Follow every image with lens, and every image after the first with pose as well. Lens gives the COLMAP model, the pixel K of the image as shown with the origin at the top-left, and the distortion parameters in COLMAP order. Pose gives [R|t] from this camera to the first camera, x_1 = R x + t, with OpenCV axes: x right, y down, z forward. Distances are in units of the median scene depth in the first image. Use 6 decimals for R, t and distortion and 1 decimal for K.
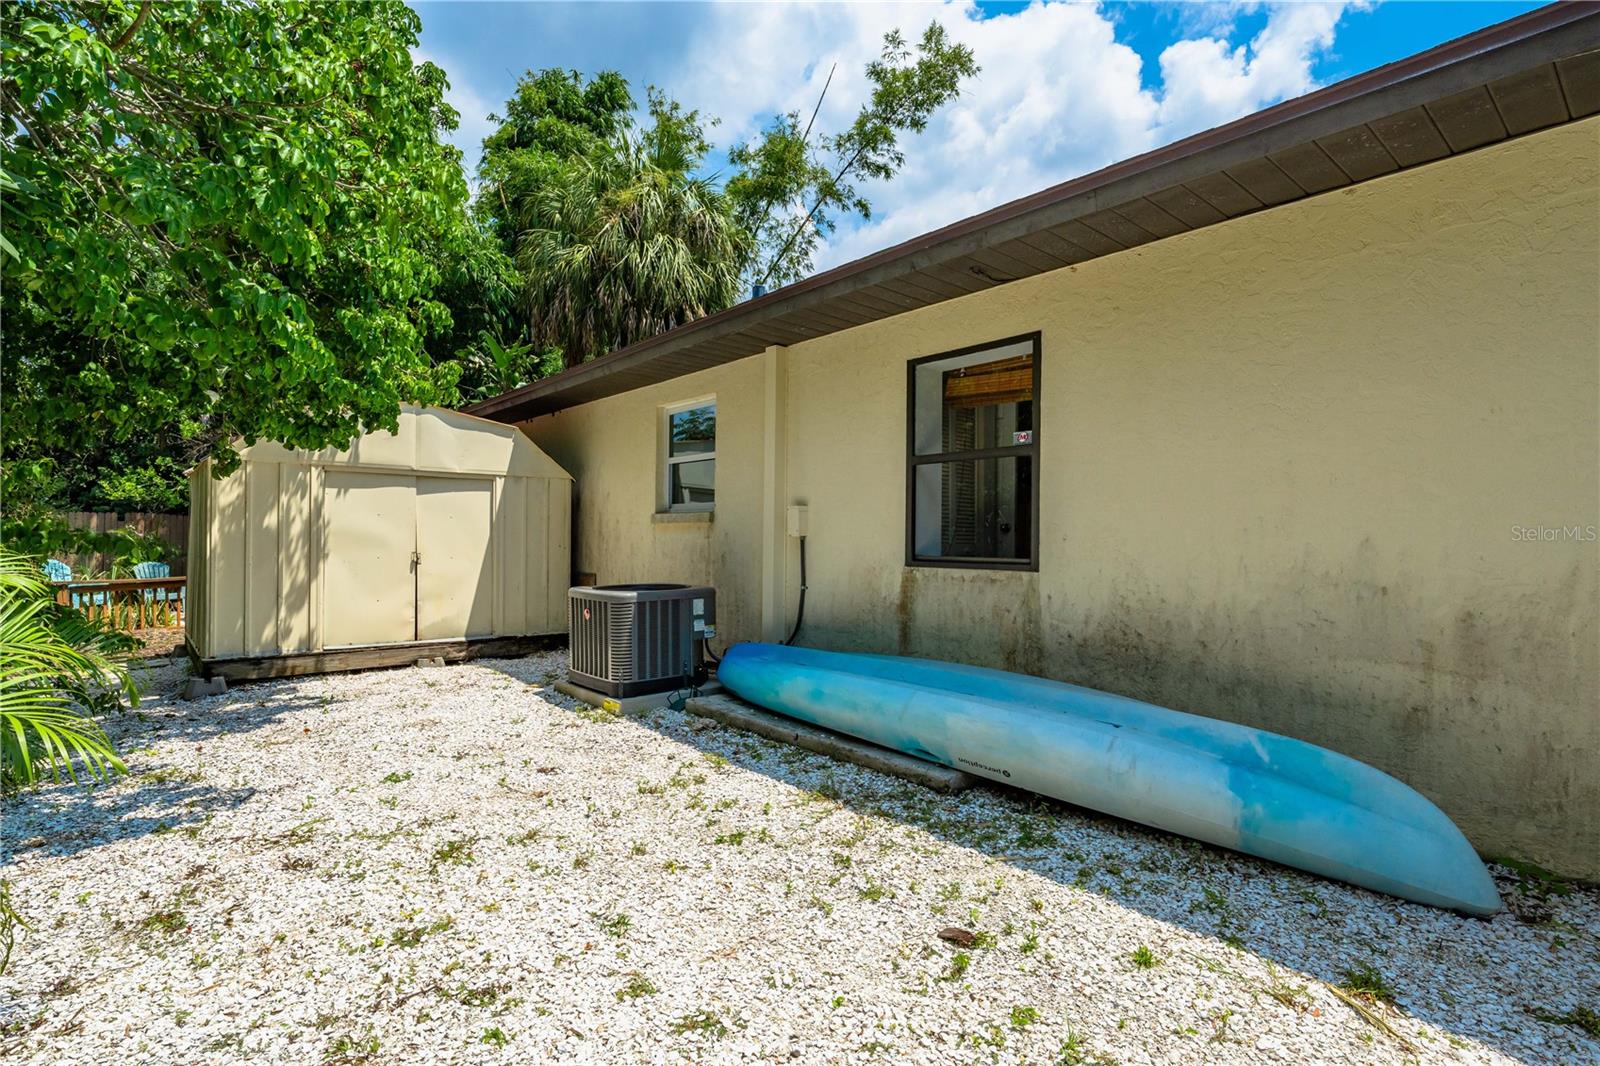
lens RADIAL K [[776.1, 0, 800.0], [0, 776.1, 533.0], [0, 0, 1]] dist [0.002868, 0.000714]
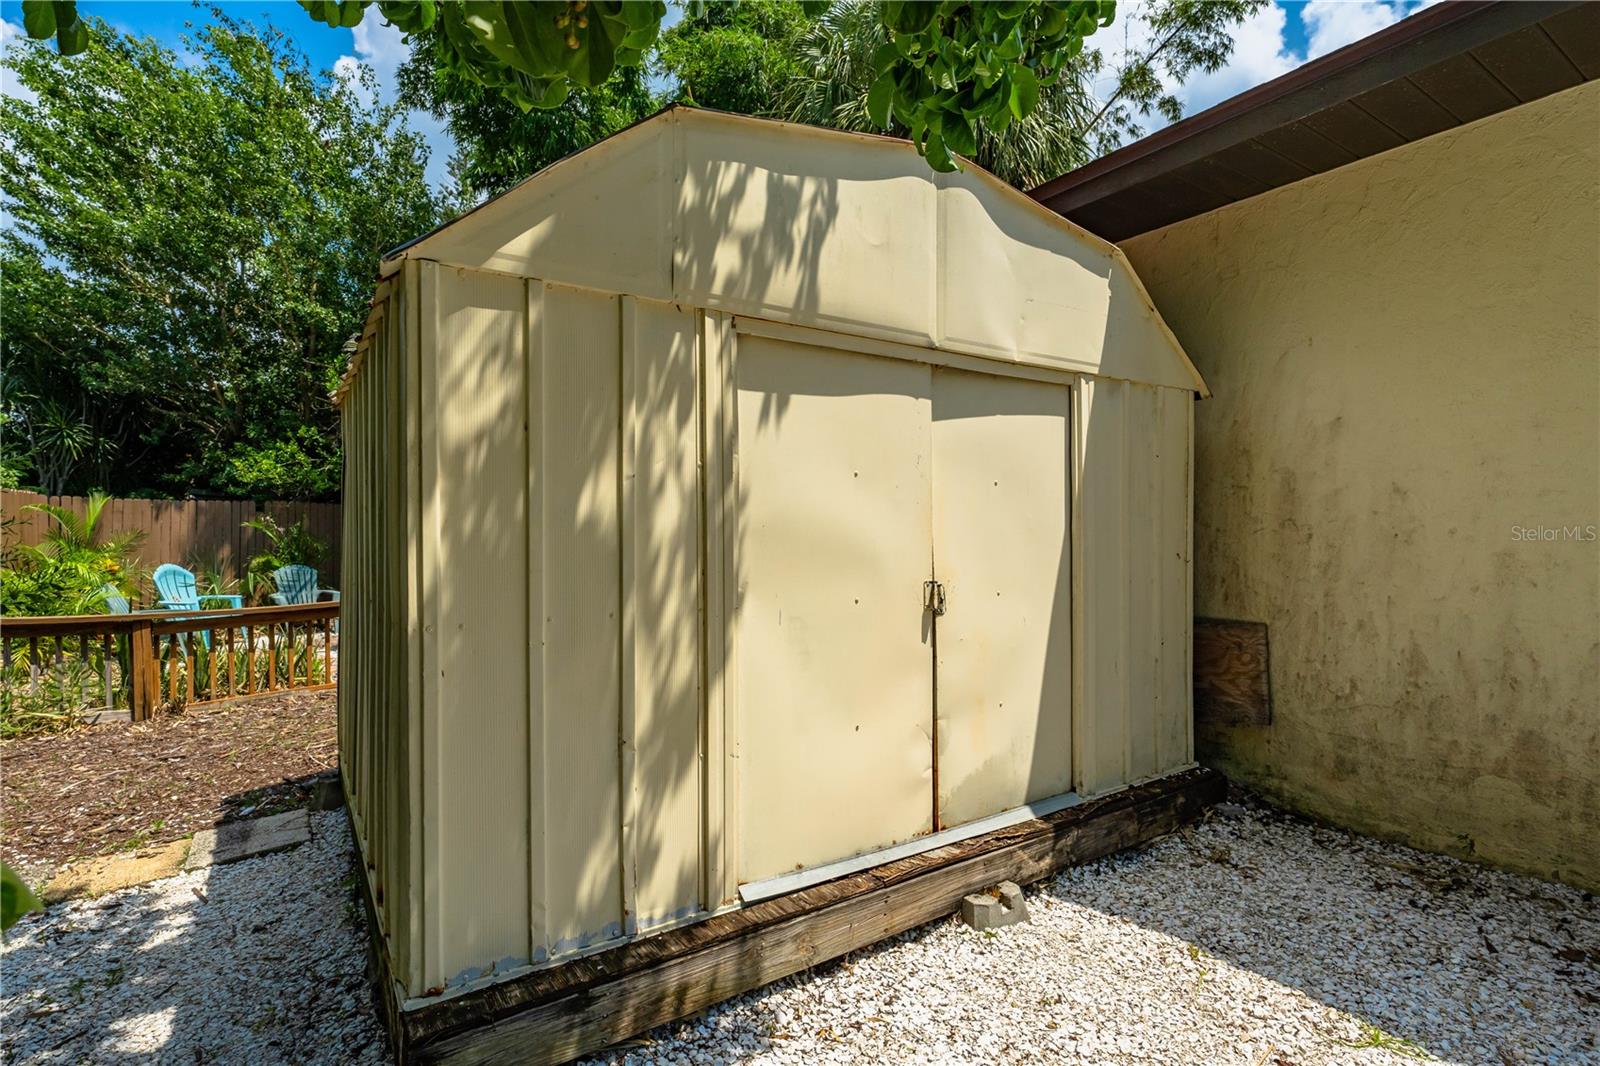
lens RADIAL K [[776.1, 0, 800.0], [0, 776.1, 533.0], [0, 0, 1]] dist [0.002868, 0.000714]
pose [[0.991509, -0.006706, -0.129864, -0.499904], [0.008870, 0.999831, 0.016090, -0.003978], [0.129734, -0.017105, 0.991401, 0.632187]]
